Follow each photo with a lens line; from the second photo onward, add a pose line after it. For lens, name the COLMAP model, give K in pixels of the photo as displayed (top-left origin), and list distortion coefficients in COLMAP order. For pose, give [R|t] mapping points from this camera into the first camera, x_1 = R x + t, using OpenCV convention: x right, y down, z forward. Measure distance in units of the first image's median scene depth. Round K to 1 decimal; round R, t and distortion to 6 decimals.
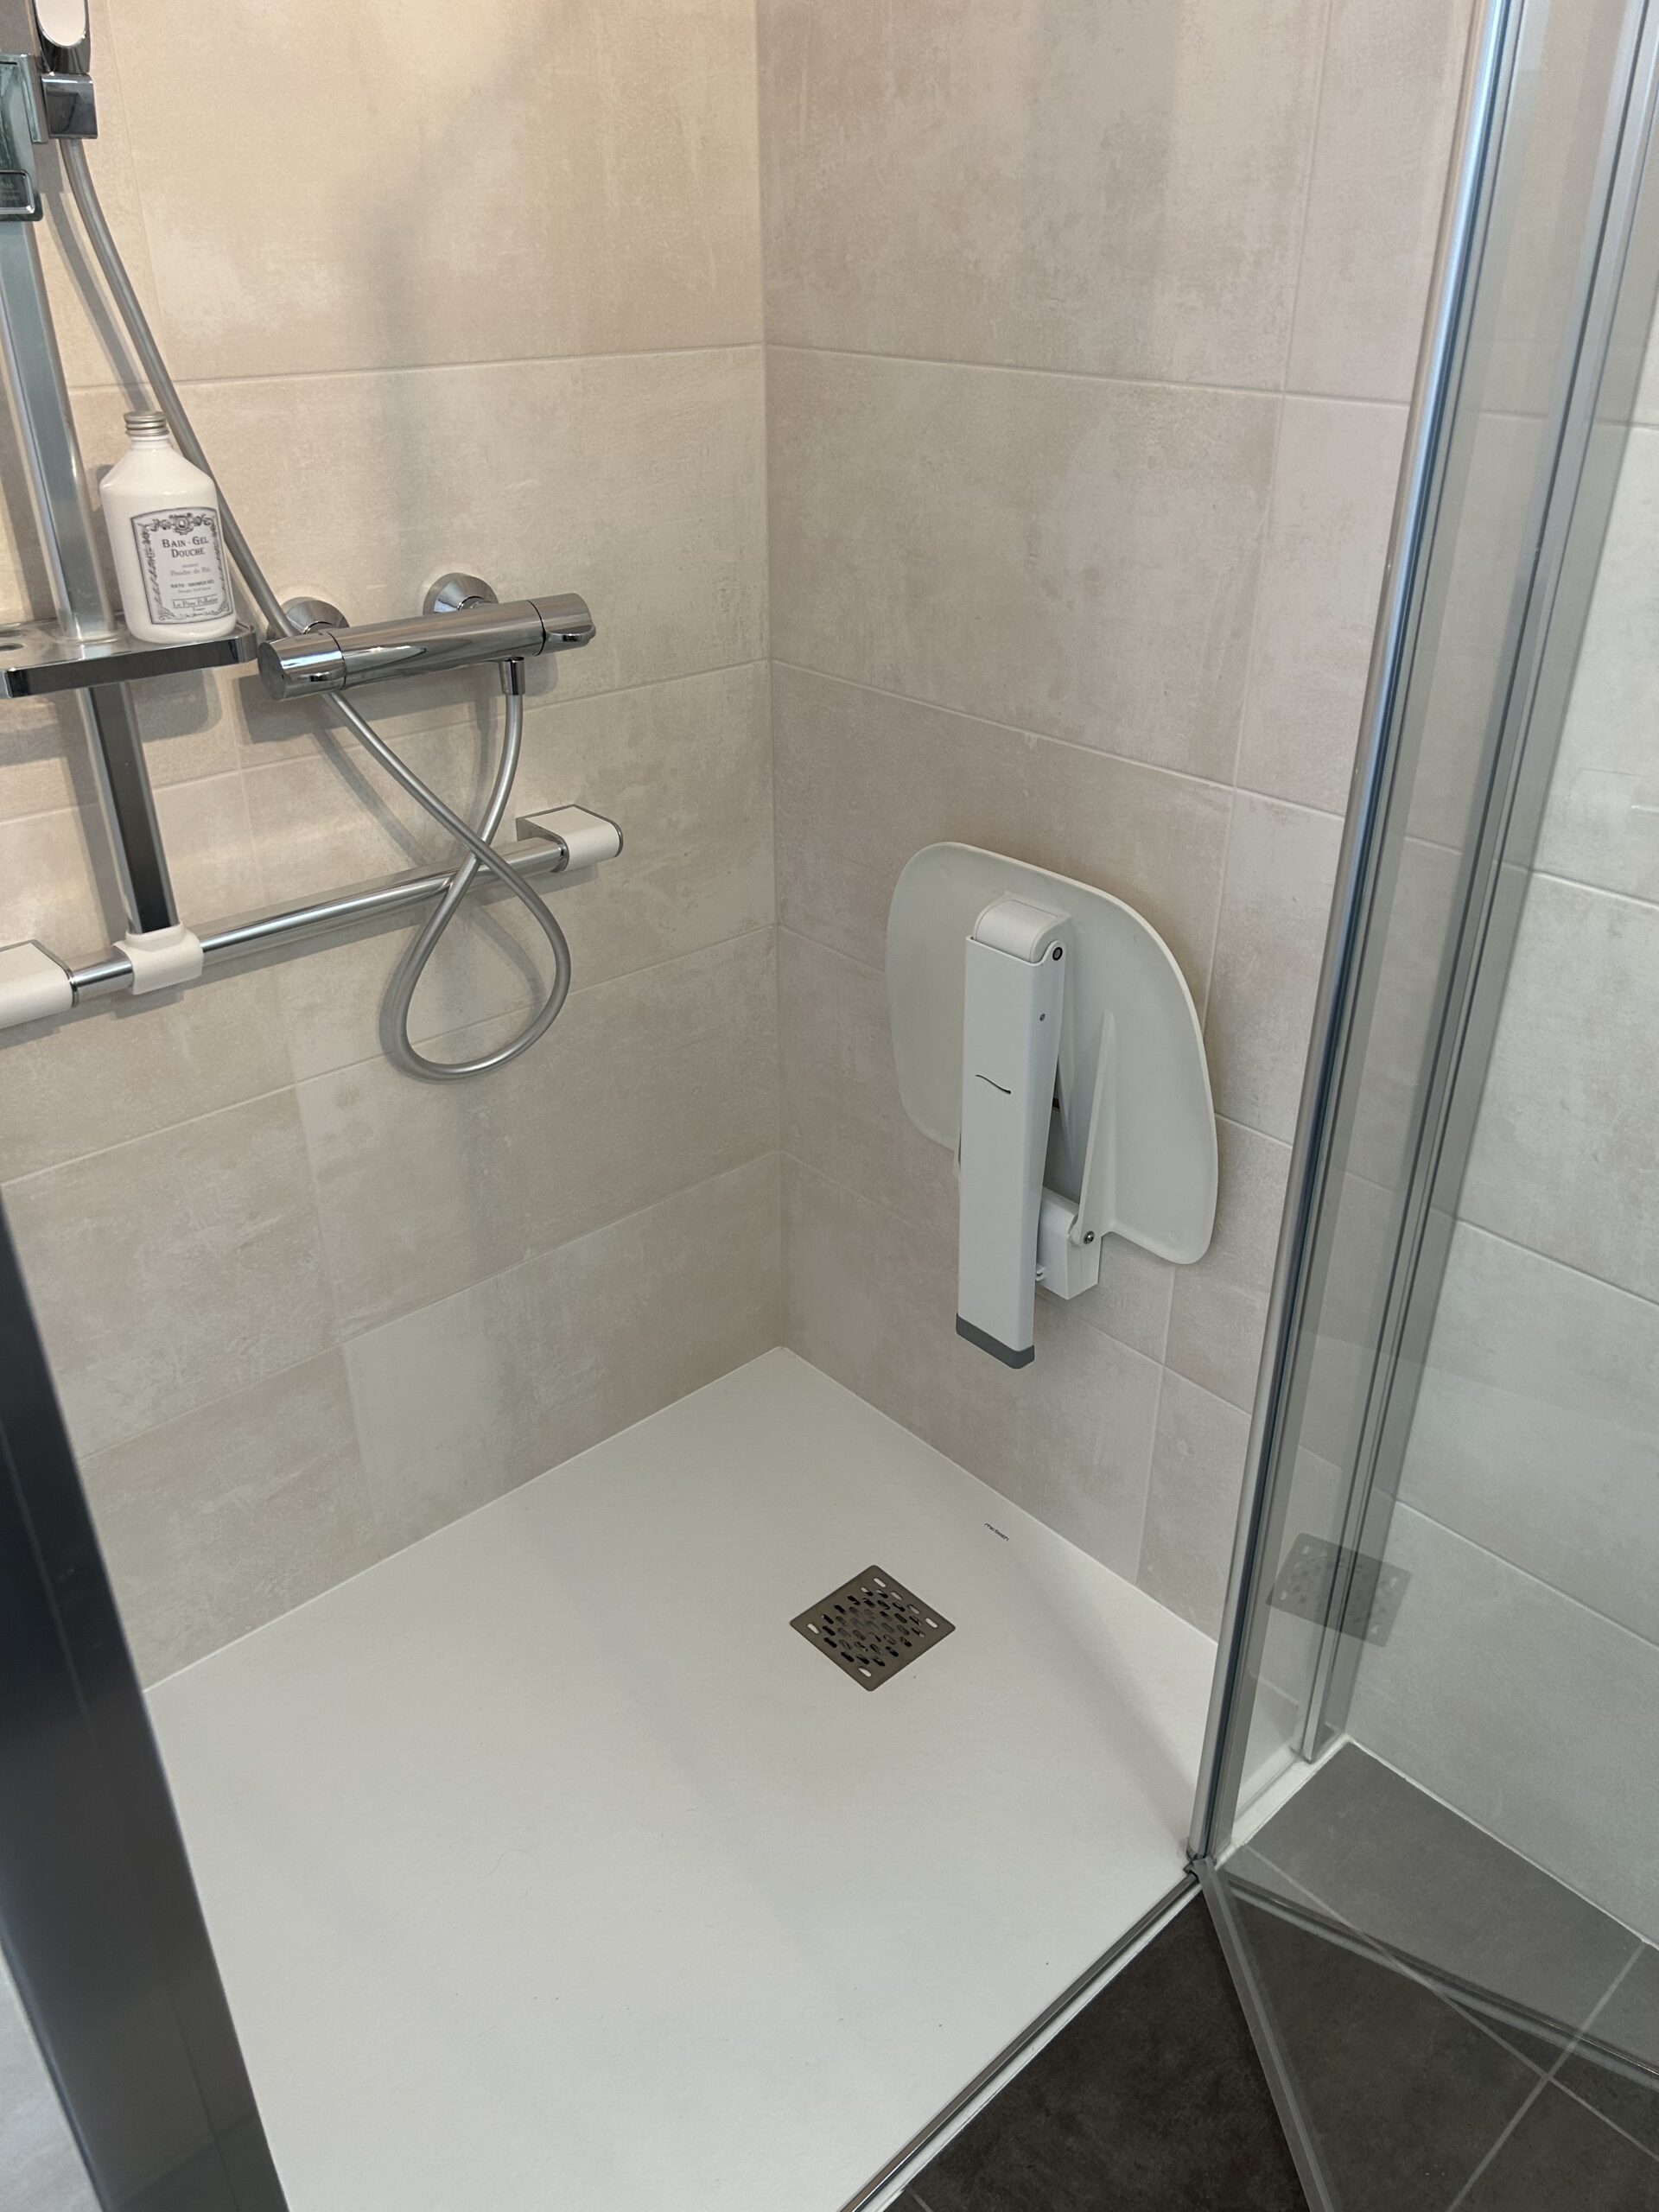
lens RADIAL K [[1650.8, 0, 849.3], [0, 1650.8, 1106.4], [0, 0, 1]] dist [0.069927, -0.081771]
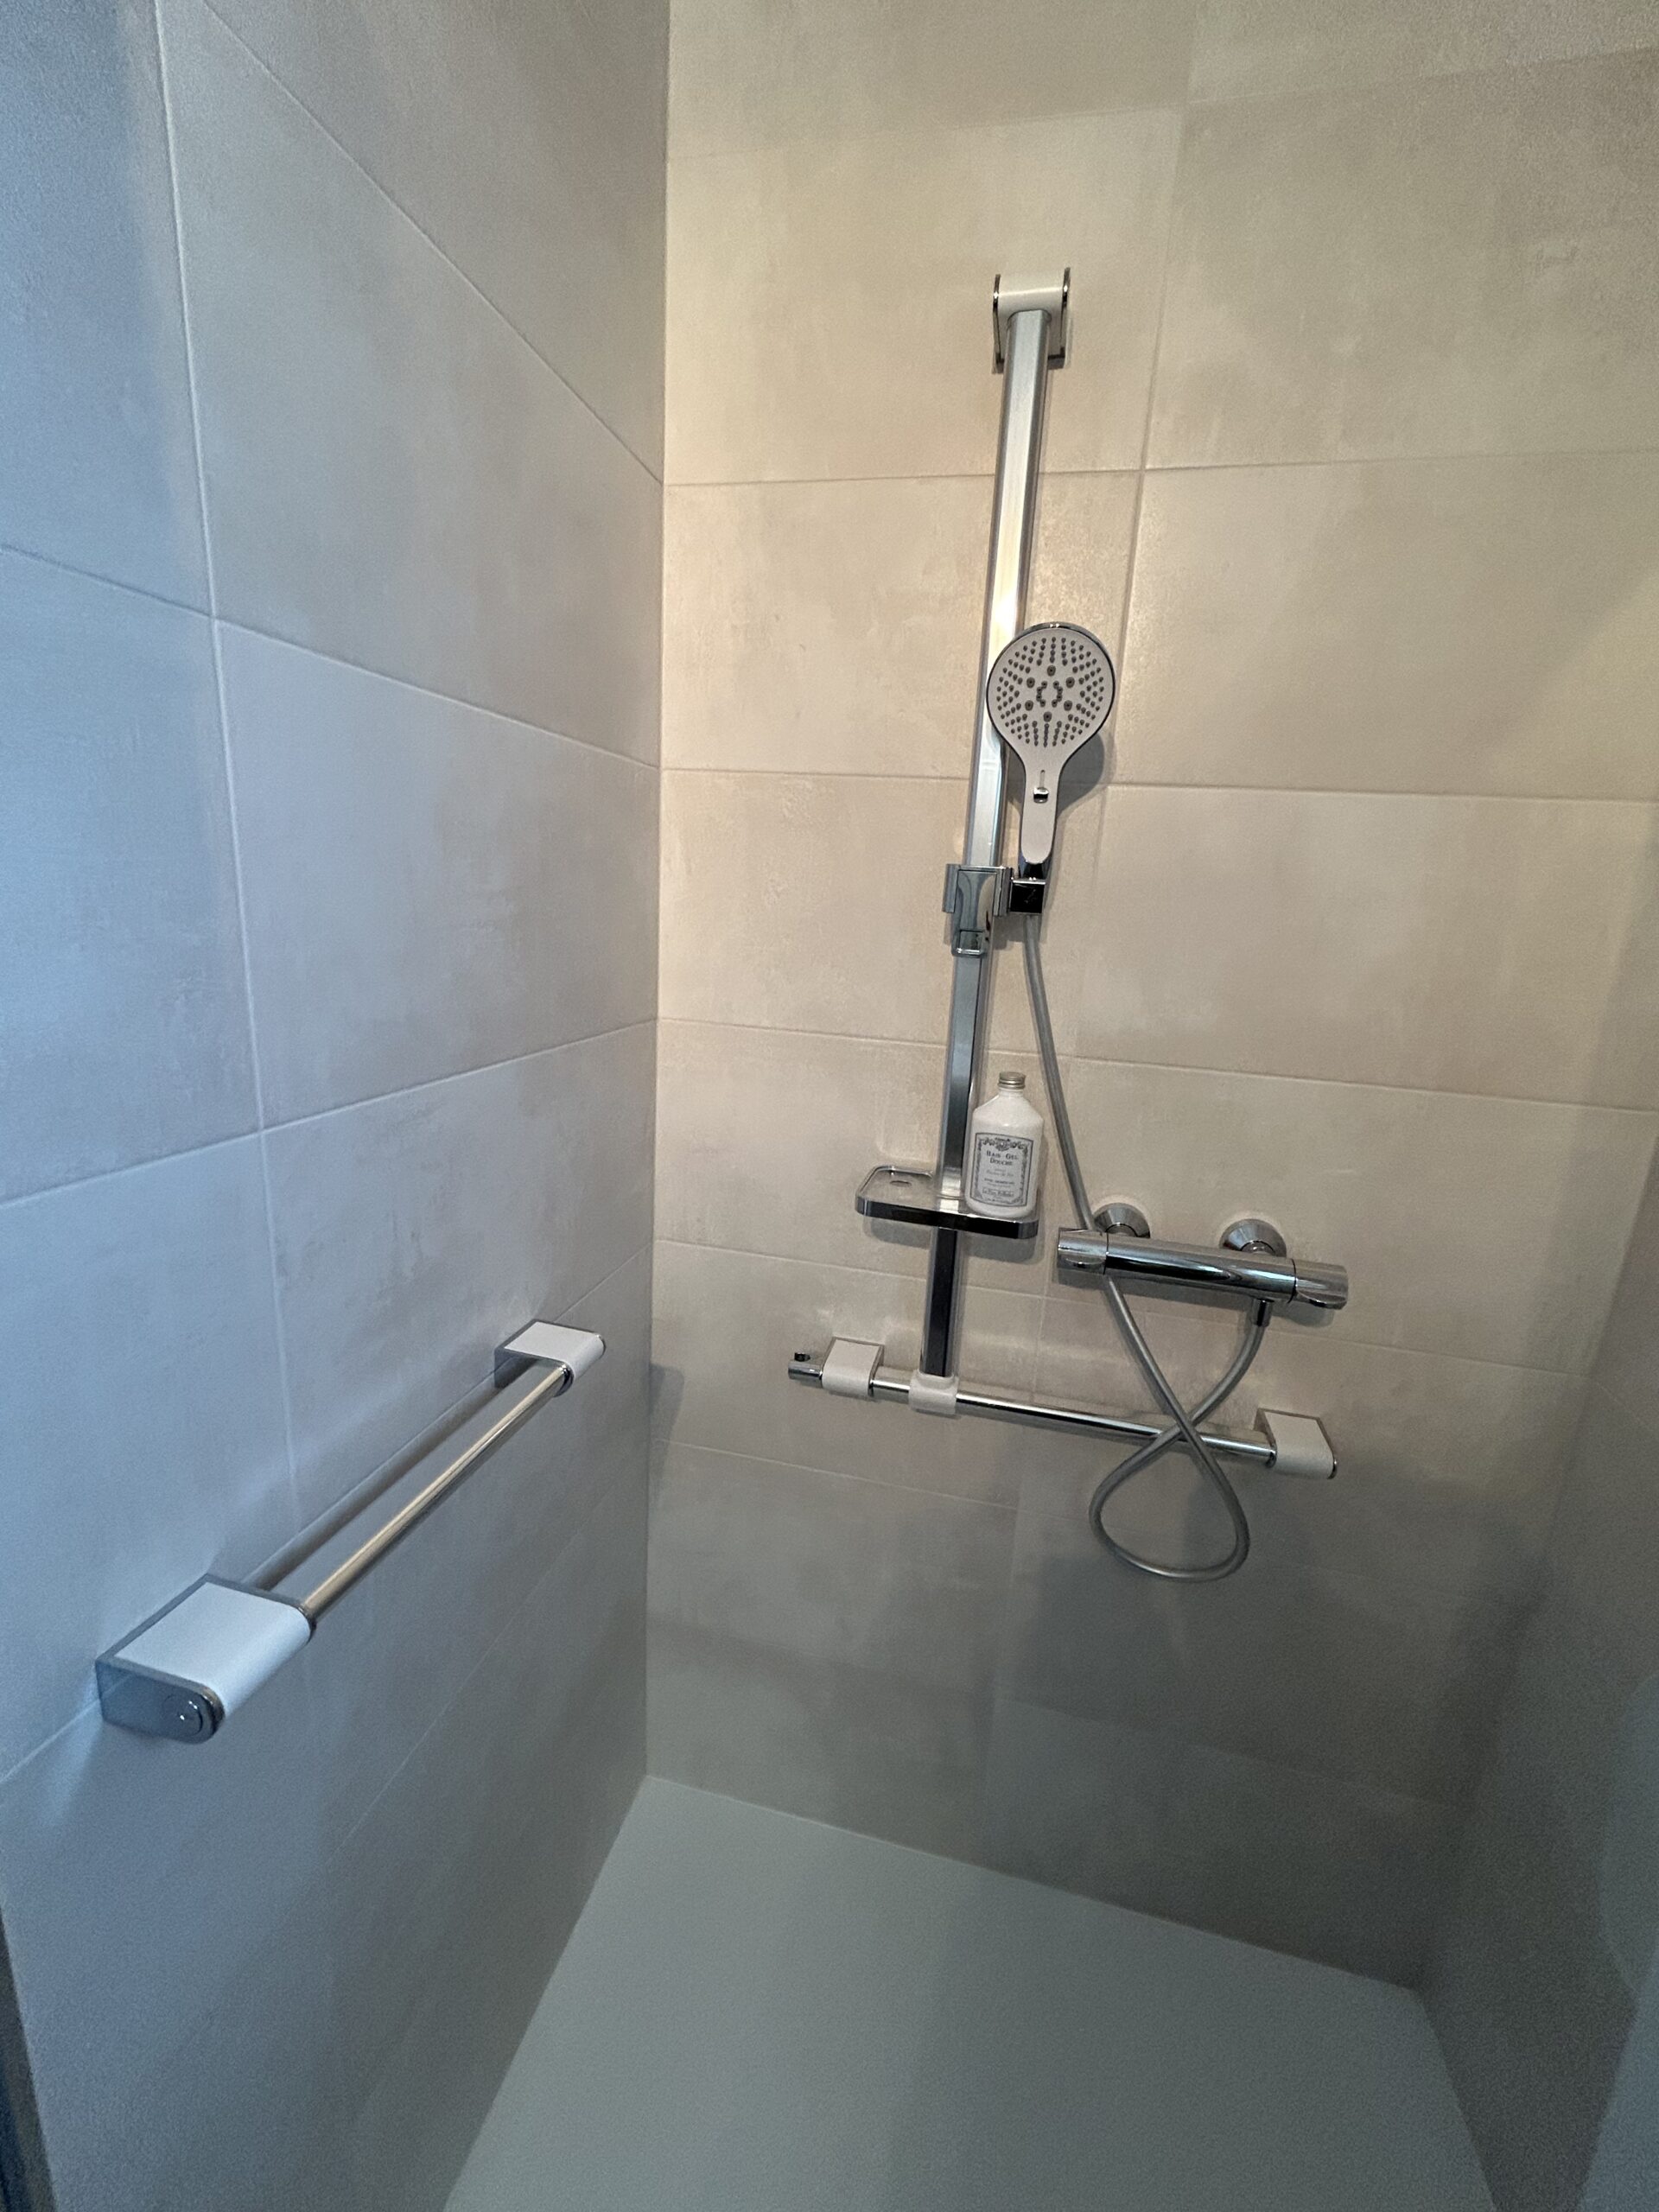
lens RADIAL K [[888.3, 0, 837.6], [0, 888.3, 1101.3], [0, 0, 1]] dist [-0.001131, 0.000742]
pose [[0.572968, 0.219443, -0.789653, 0.098599], [-0.449265, 0.889928, -0.078675, -0.197099], [0.685470, 0.399842, 0.608488, 0.315844]]
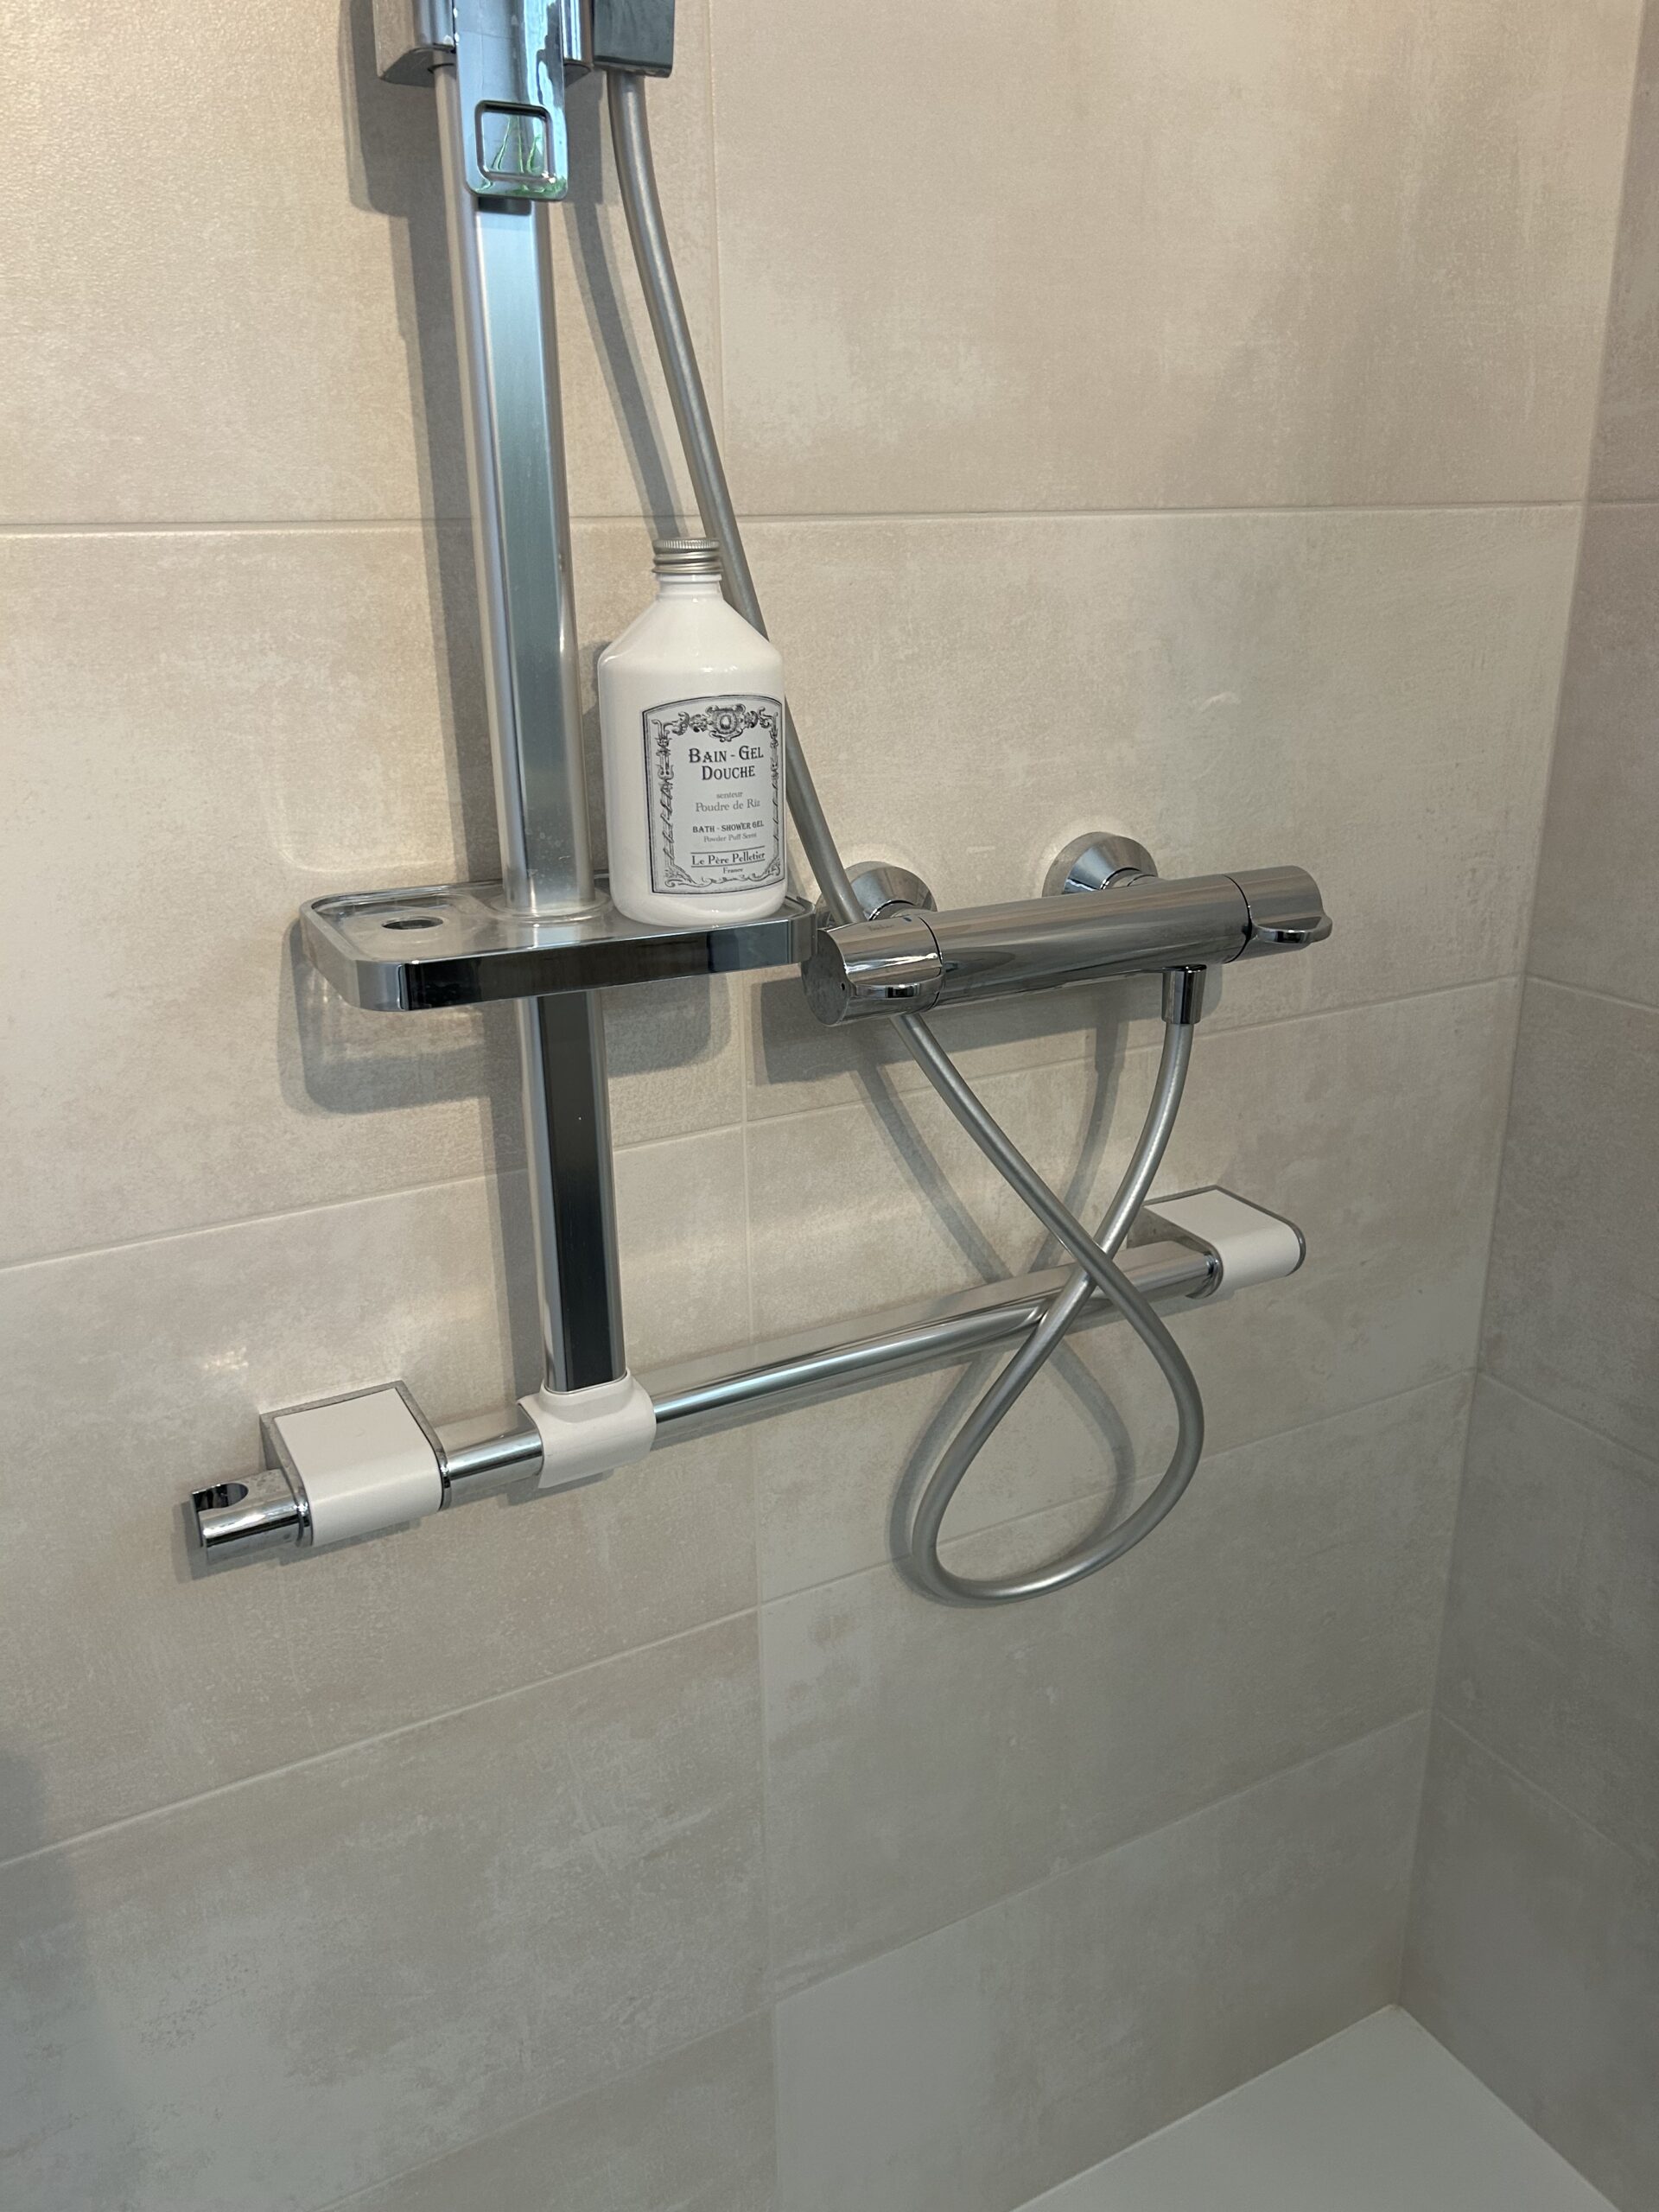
lens RADIAL K [[1650.8, 0, 849.3], [0, 1650.8, 1106.4], [0, 0, 1]] dist [0.069927, -0.081771]
pose [[0.971330, 0.061335, -0.229687, -0.171762], [-0.099097, 0.982668, -0.156664, -0.106480], [0.216097, 0.174934, 0.960573, 0.382218]]
